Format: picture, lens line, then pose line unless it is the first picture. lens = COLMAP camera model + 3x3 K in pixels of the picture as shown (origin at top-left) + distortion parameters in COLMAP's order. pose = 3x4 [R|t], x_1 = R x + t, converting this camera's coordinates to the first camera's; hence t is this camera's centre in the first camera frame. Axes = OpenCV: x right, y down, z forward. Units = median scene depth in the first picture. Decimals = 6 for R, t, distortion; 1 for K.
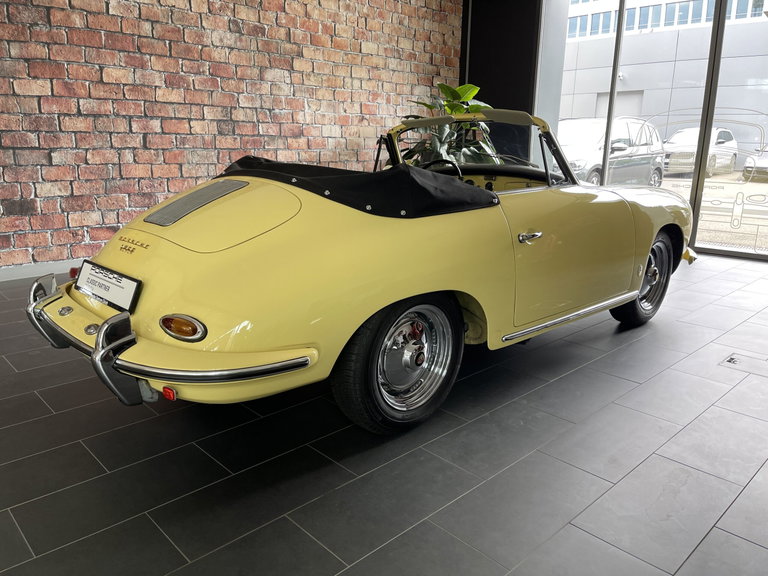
lens RADIAL K [[601.9, 0, 383.1], [0, 601.9, 284.8], [0, 0, 1]] dist [0.080814, -0.117535]
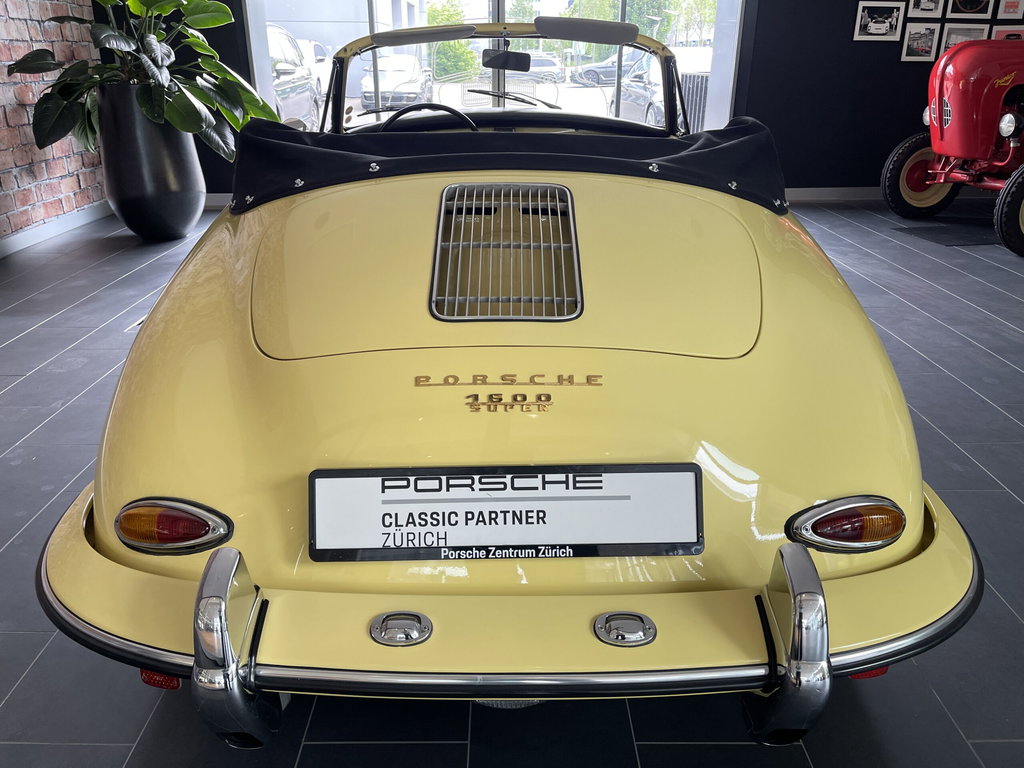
lens RADIAL K [[802.6, 0, 512.2], [0, 802.6, 382.6], [0, 0, 1]] dist [0.080814, -0.117535]
pose [[0.680643, -0.283195, 0.675667, -0.168540], [0.178362, 0.958572, 0.222094, -0.040551], [-0.710572, -0.030654, 0.702957, 0.144478]]
